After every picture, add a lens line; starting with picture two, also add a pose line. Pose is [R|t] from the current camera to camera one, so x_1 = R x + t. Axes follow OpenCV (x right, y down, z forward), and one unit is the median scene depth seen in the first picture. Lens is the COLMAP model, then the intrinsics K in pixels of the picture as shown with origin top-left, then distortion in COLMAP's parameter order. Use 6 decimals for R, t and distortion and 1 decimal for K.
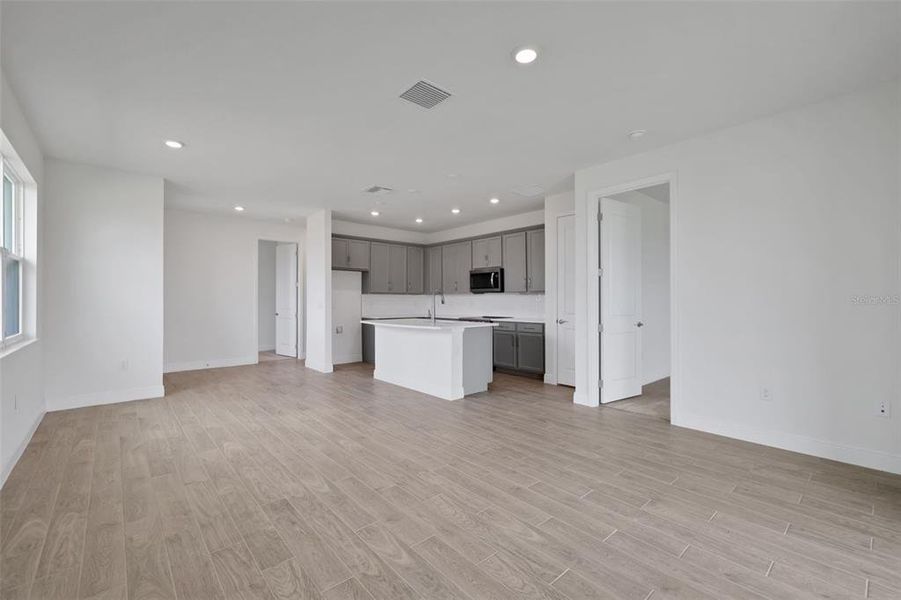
lens RADIAL K [[382.5, 0, 442.5], [0, 382.5, 300.6], [0, 0, 1]] dist [0.001084, 0.000176]
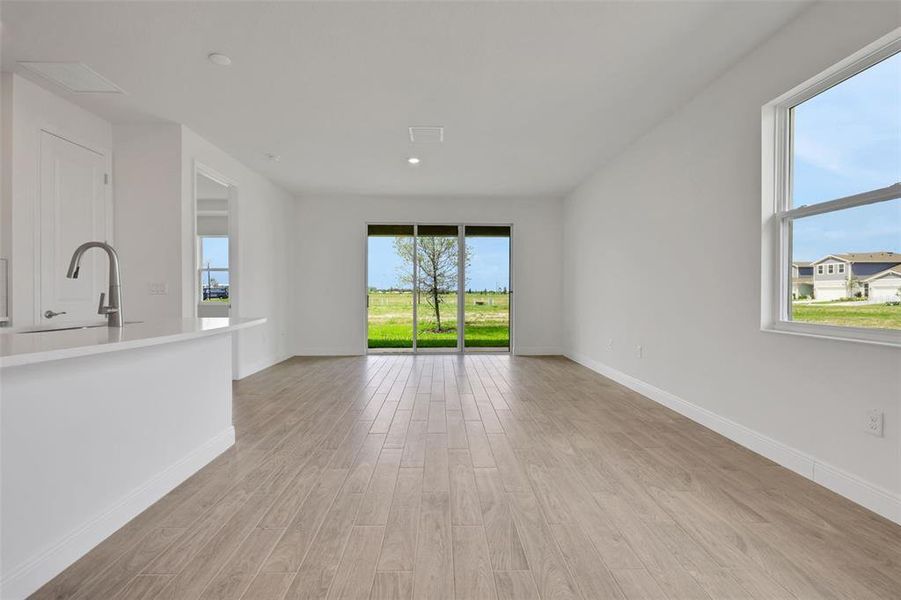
lens RADIAL K [[382.1, 0, 450.9], [0, 382.1, 305.0], [0, 0, 1]] dist [0.000840, -0.000047]
pose [[-0.775769, -0.019348, 0.630720, -0.452346], [-0.001149, 0.999572, 0.029248, 0.020673], [-0.631016, 0.021965, -0.775459, 0.921866]]
